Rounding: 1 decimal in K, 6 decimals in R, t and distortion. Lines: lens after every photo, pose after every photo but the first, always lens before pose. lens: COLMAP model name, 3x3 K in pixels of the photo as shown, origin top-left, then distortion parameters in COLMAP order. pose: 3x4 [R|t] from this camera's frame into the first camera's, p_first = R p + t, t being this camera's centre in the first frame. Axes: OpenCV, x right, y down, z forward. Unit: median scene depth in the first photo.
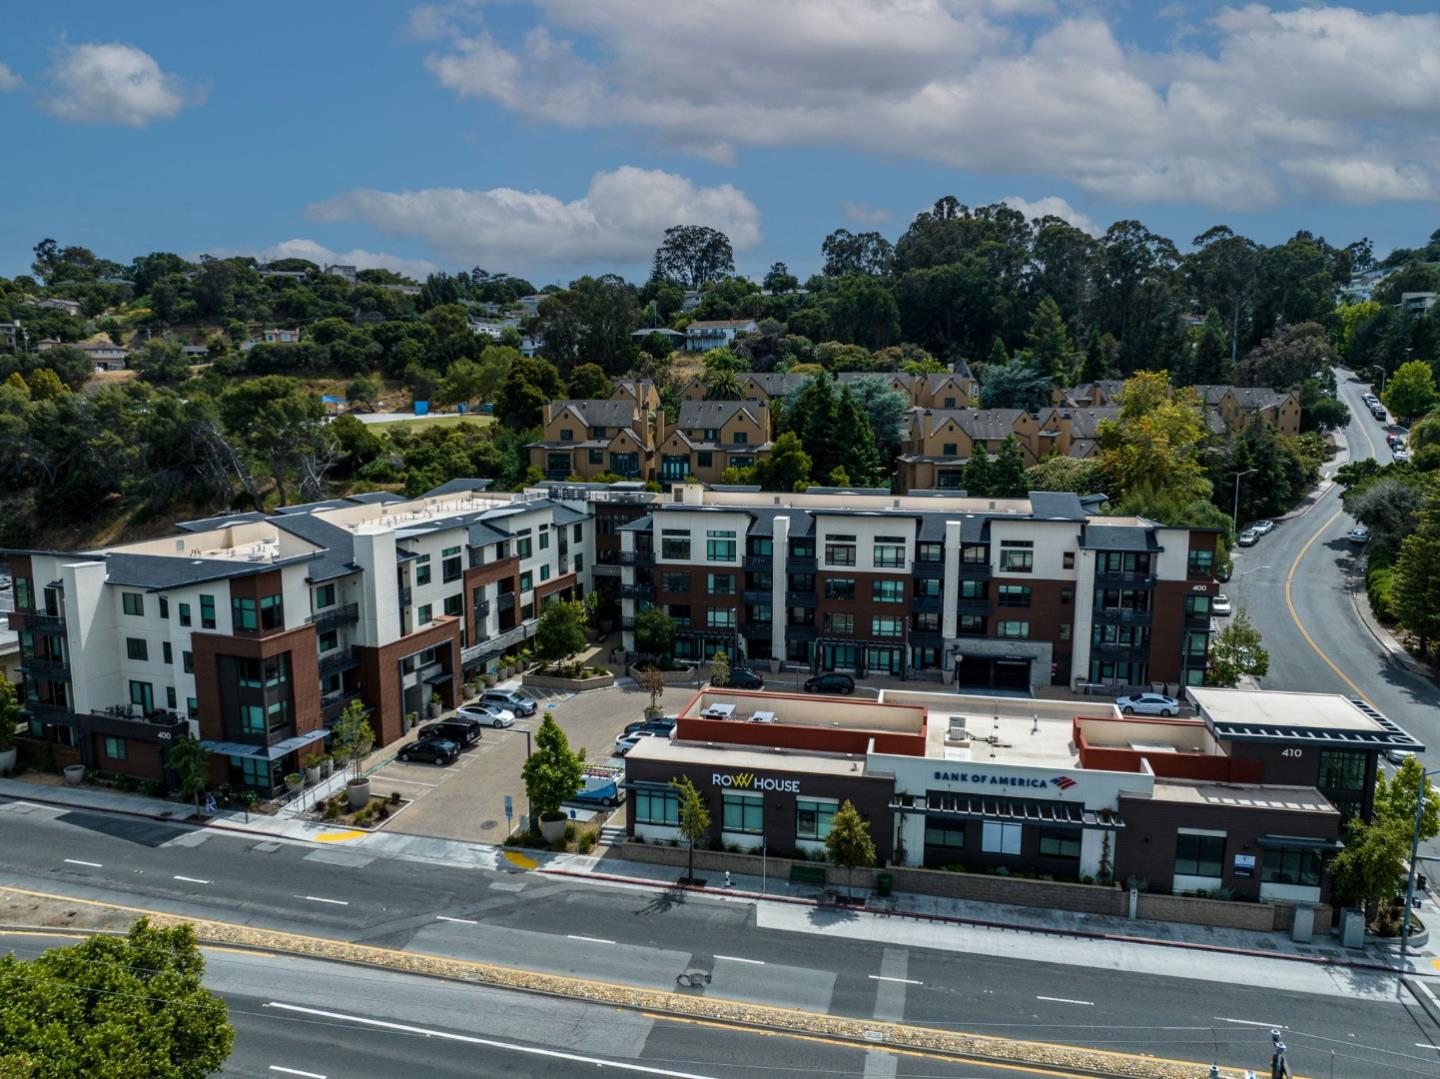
lens RADIAL K [[1006.3, 0, 717.0], [0, 1006.3, 540.9], [0, 0, 1]] dist [-0.041633, 0.010342]
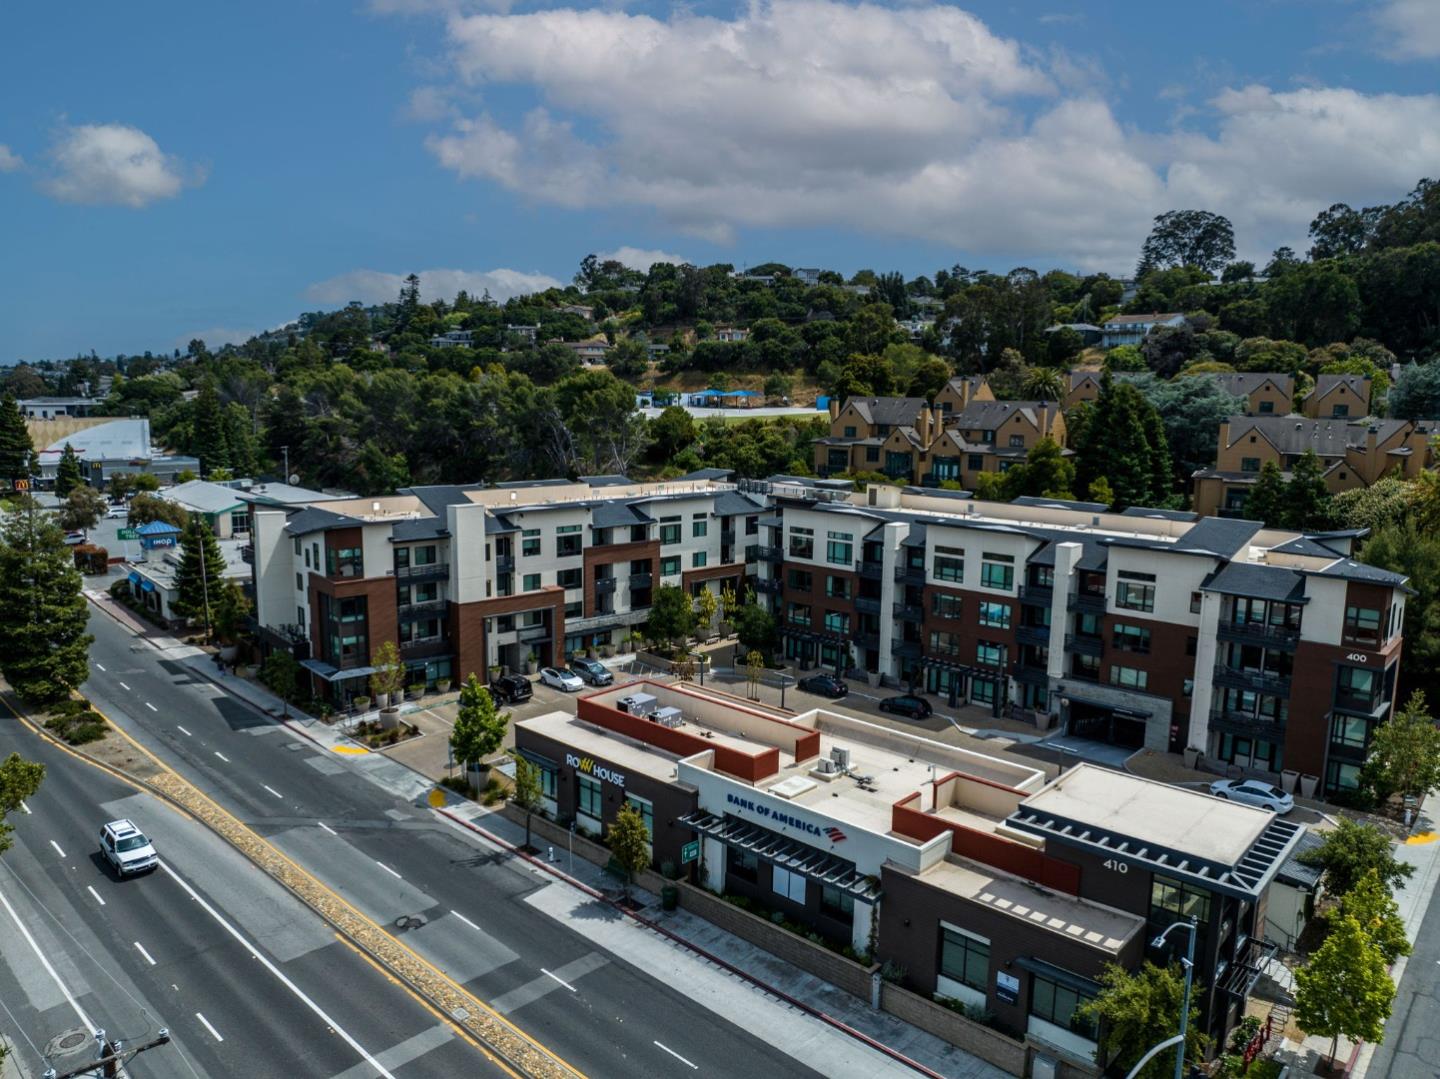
lens RADIAL K [[1006.3, 0, 722.1], [0, 1006.3, 536.4], [0, 0, 1]] dist [-0.041633, 0.010342]
pose [[0.870608, 0.084254, -0.484709, 0.397551], [-0.085415, 0.996150, 0.019737, -0.016701], [0.484506, 0.024218, 0.874453, 0.105350]]
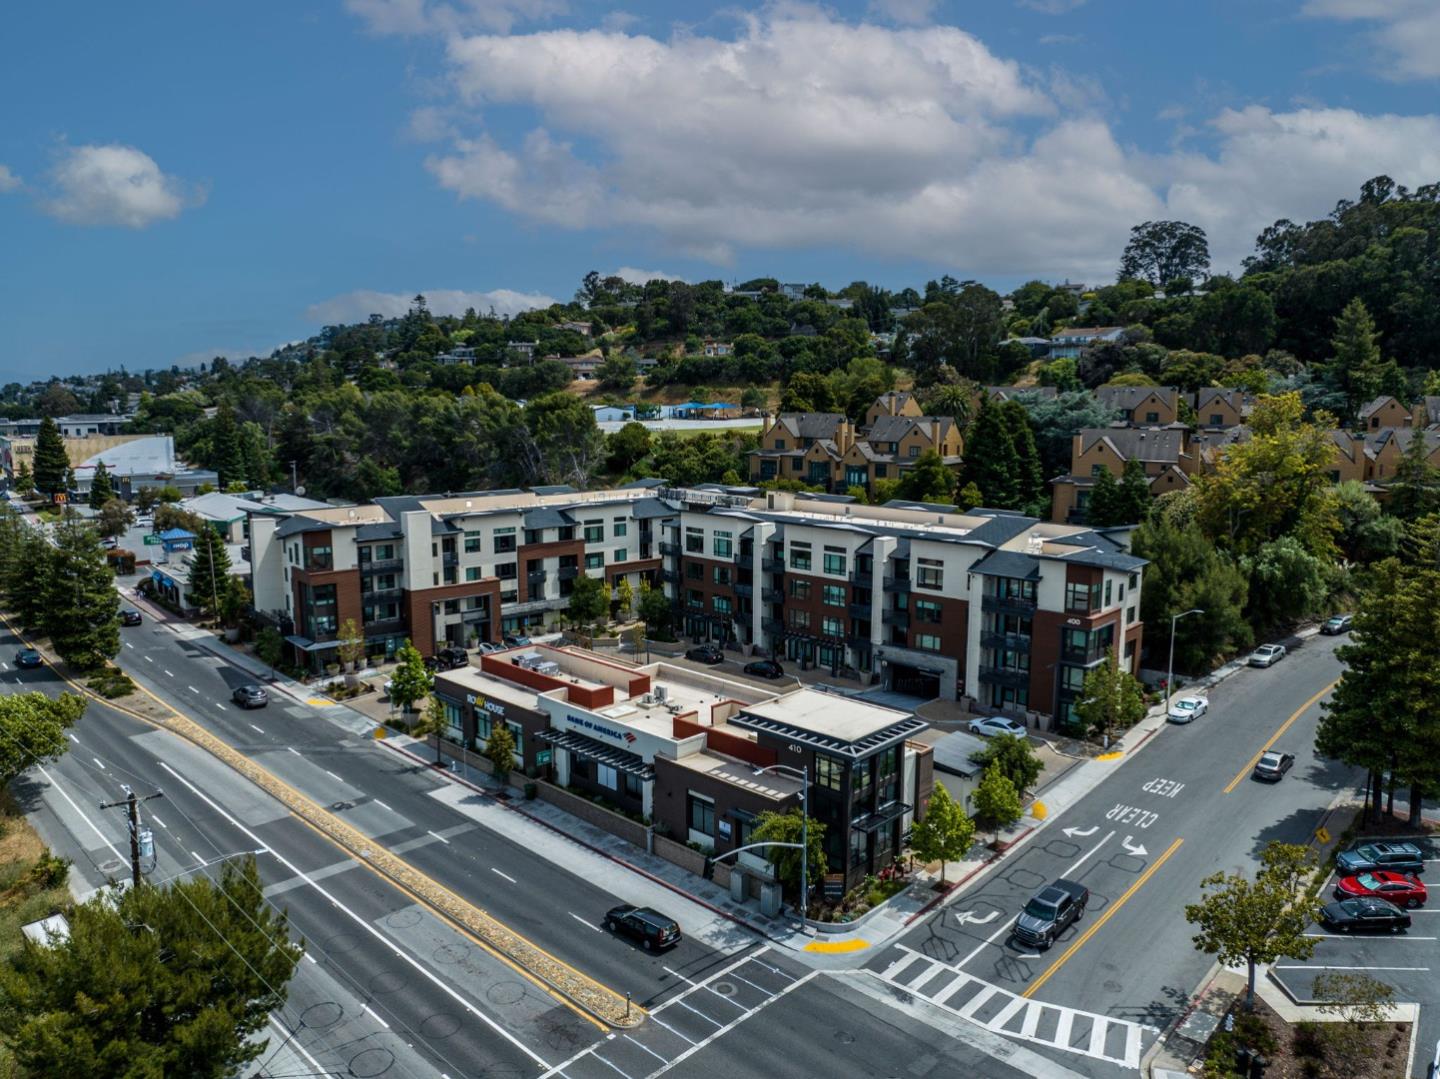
lens RADIAL K [[1006.3, 0, 722.2], [0, 1006.3, 532.5], [0, 0, 1]] dist [-0.041633, 0.010342]
pose [[0.860408, 0.071417, -0.504577, 0.640060], [-0.075420, 0.997073, 0.012518, -0.024852], [0.503995, 0.027284, 0.863276, -0.026785]]
